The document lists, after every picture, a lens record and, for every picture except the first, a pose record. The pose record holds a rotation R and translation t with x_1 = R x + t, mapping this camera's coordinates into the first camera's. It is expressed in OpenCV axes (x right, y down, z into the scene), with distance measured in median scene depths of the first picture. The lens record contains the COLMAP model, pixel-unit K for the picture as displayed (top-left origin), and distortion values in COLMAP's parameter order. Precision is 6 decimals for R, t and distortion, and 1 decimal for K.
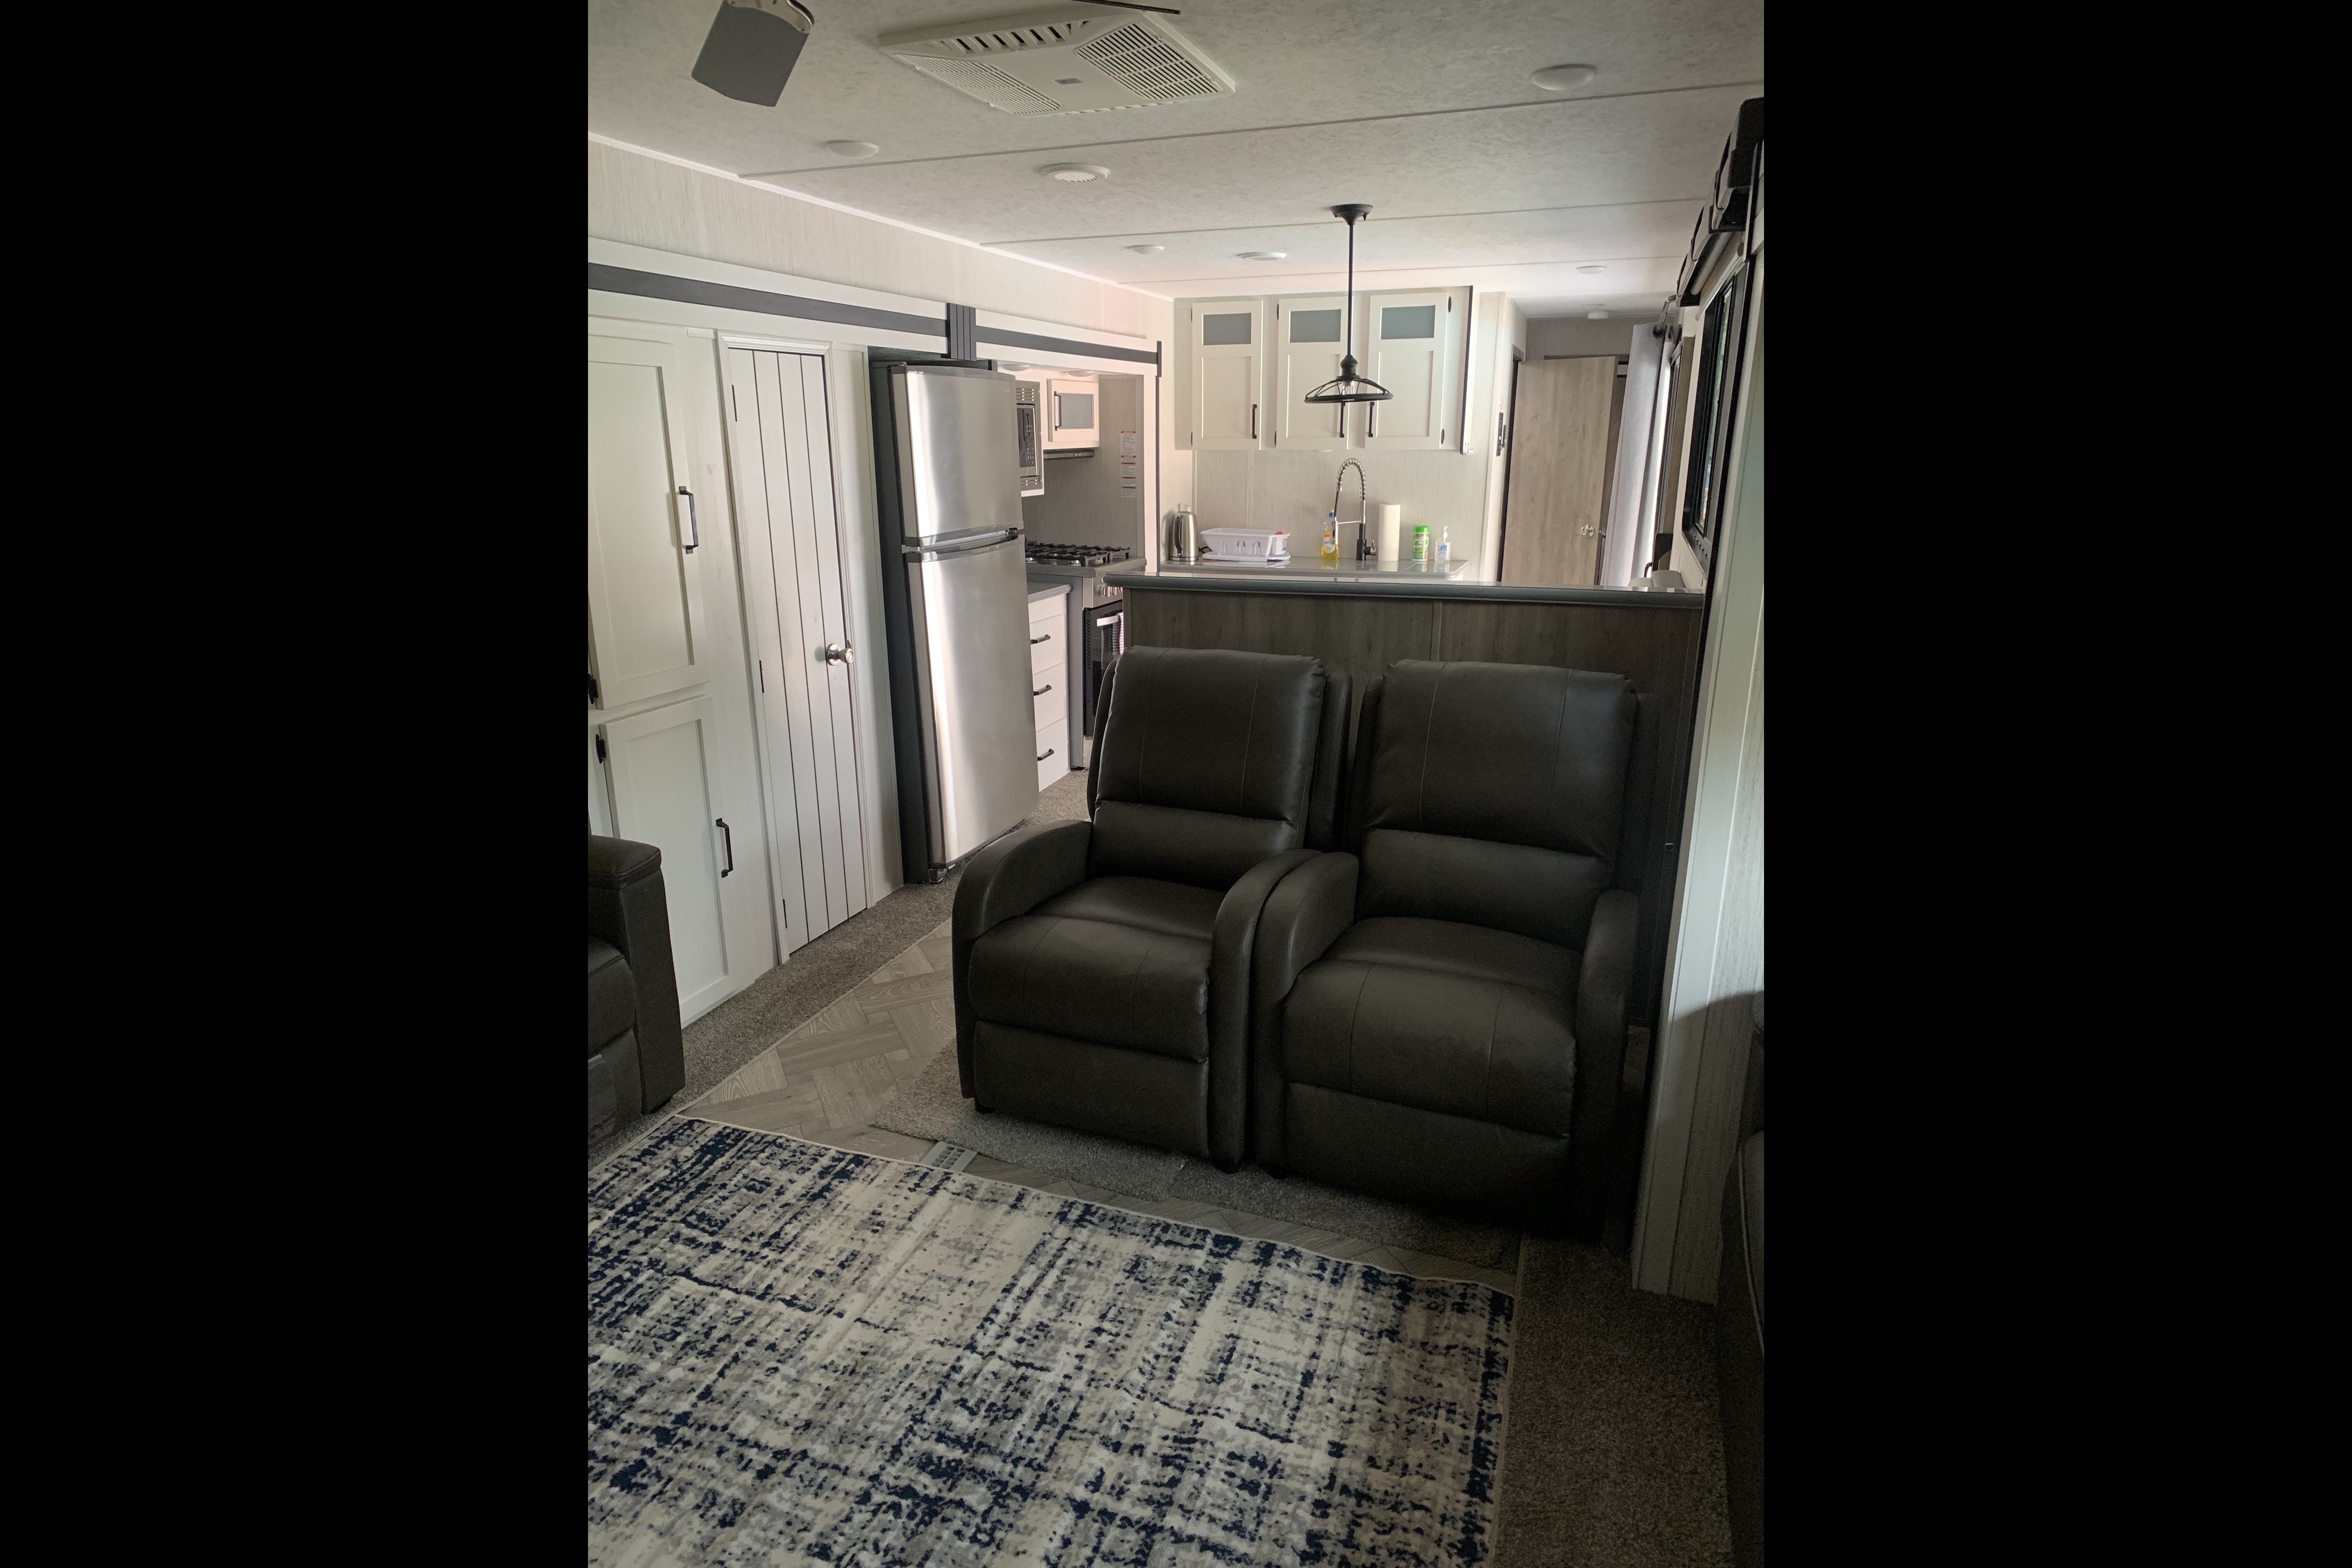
lens RADIAL K [[1203.1, 0, 1176.0], [0, 1203.1, 784.0], [0, 0, 1]] dist [-0.000518, -0.000175]
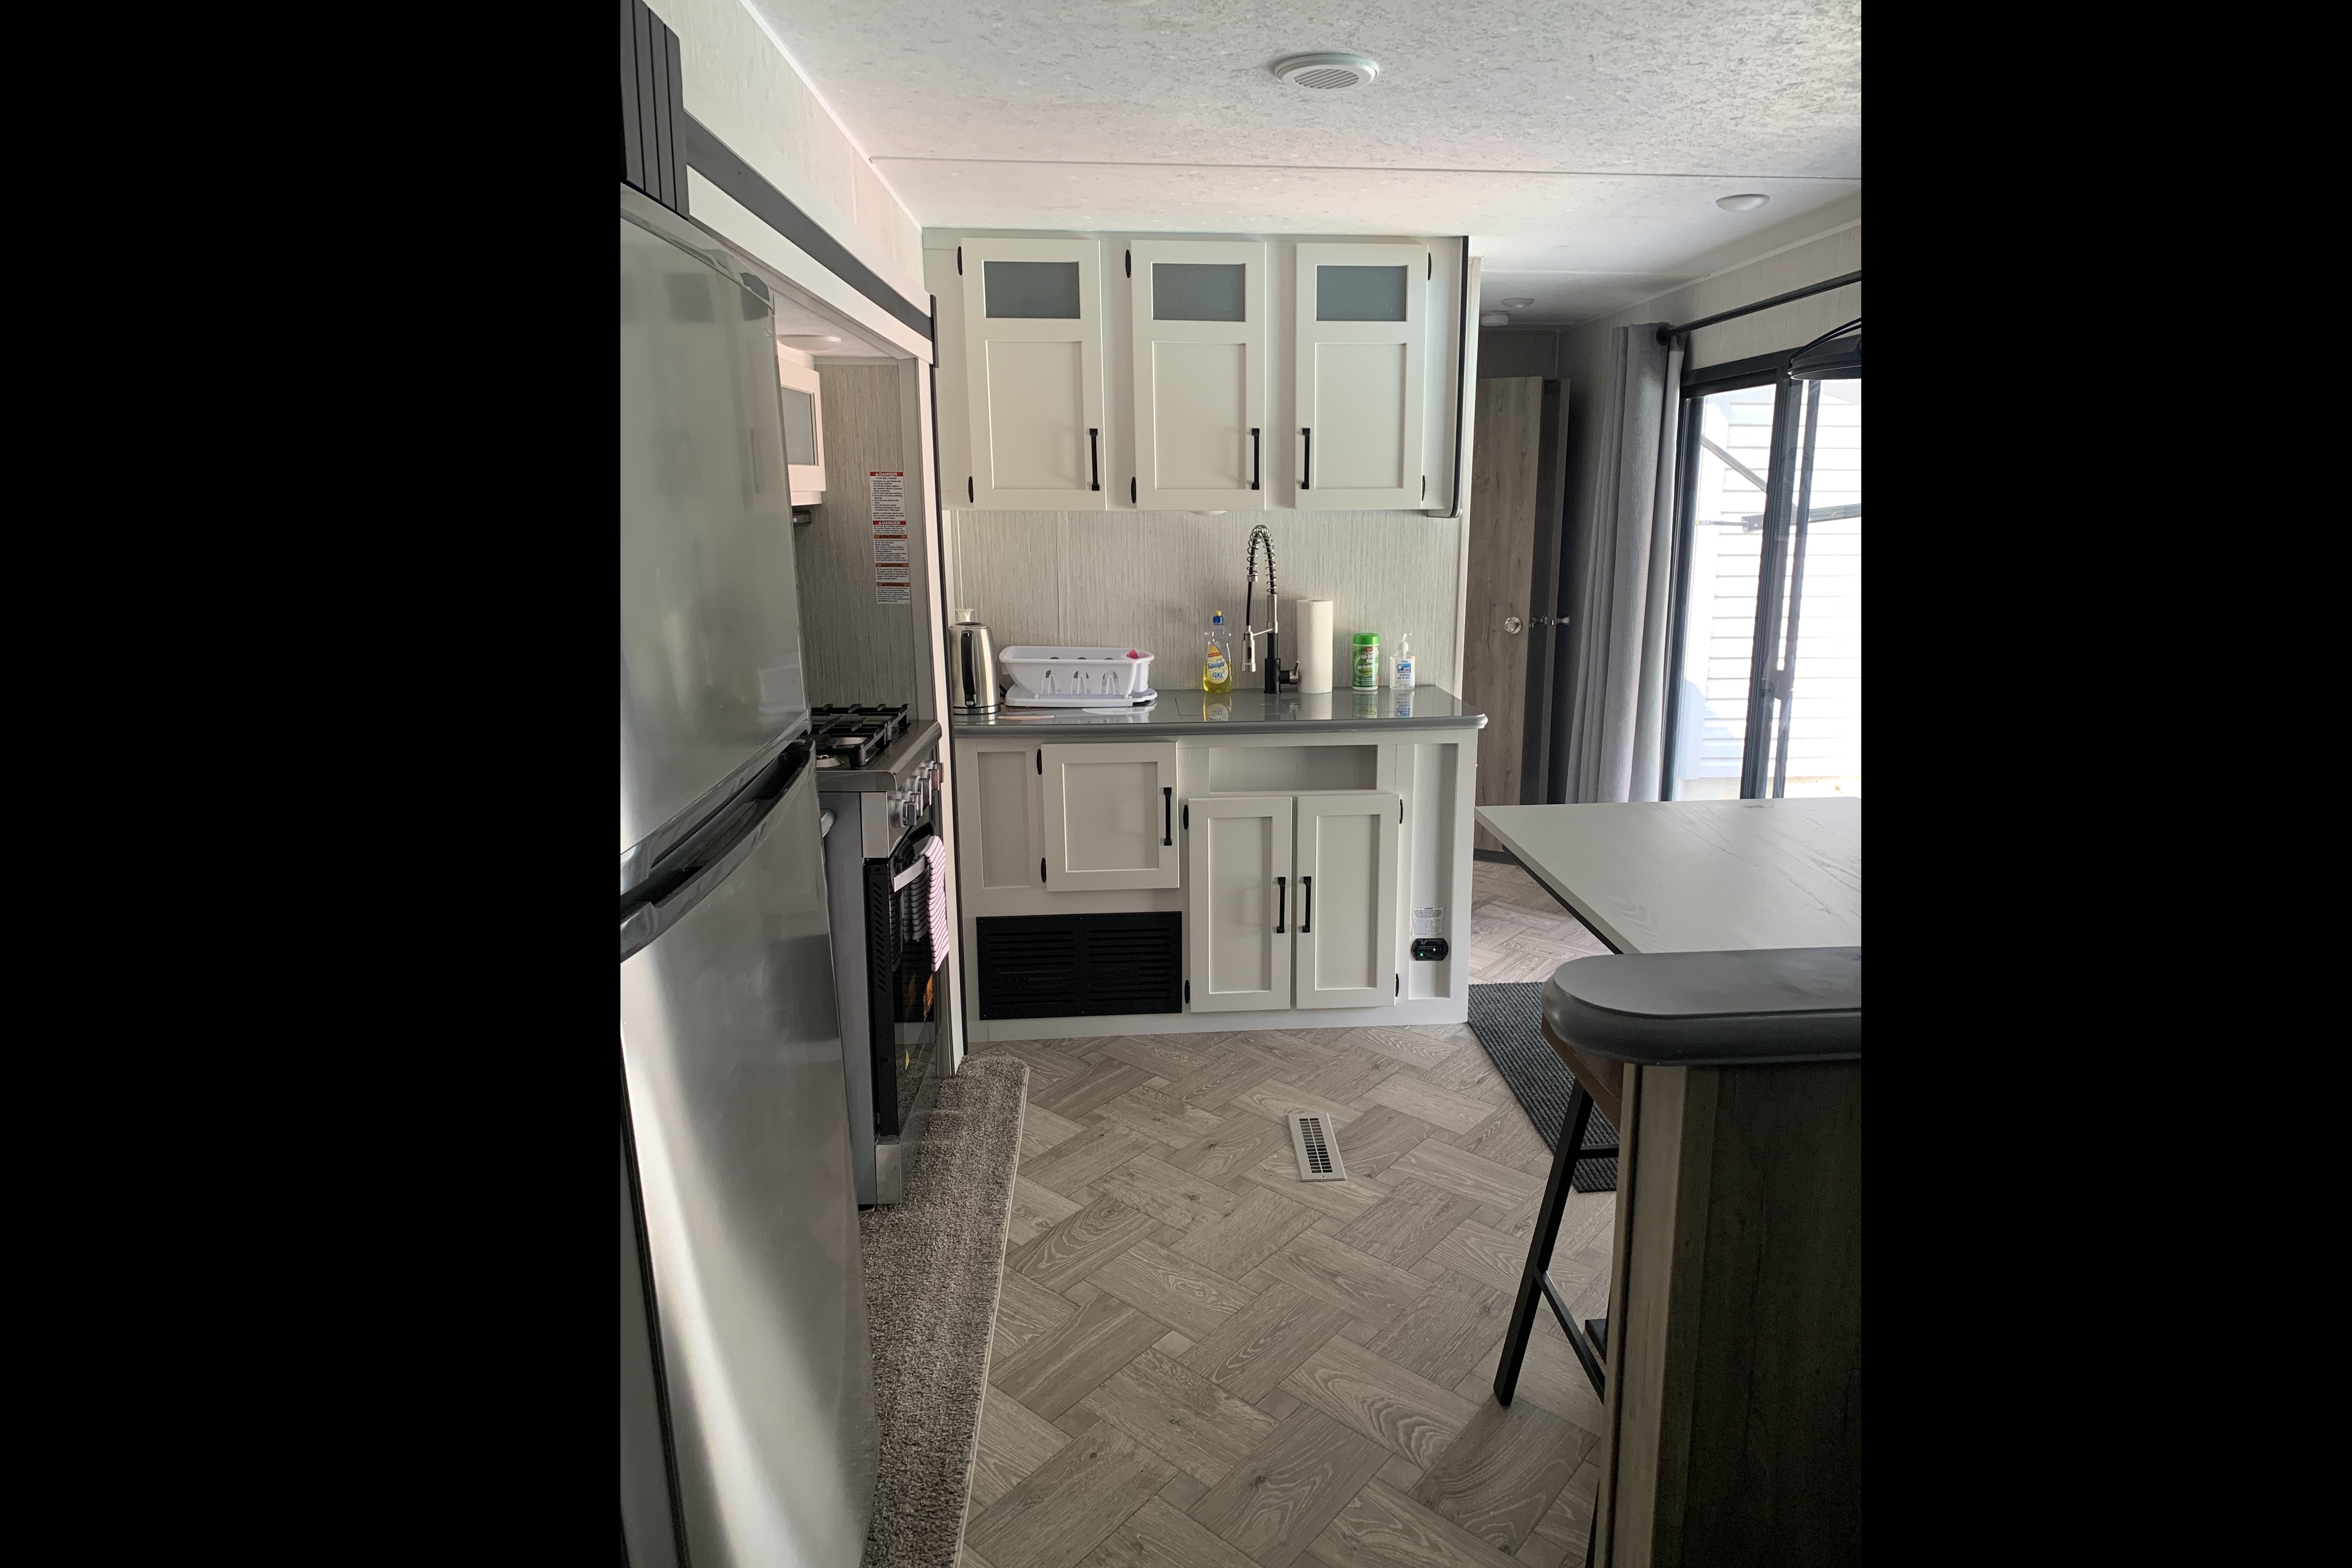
lens RADIAL K [[1203.2, 0, 1176.0], [0, 1203.2, 784.0], [0, 0, 1]] dist [-0.000518, -0.000175]
pose [[0.910562, -0.092475, 0.402897, -0.137675], [0.110589, 0.993626, -0.021873, -0.138985], [-0.398306, 0.064472, 0.914984, 0.496165]]
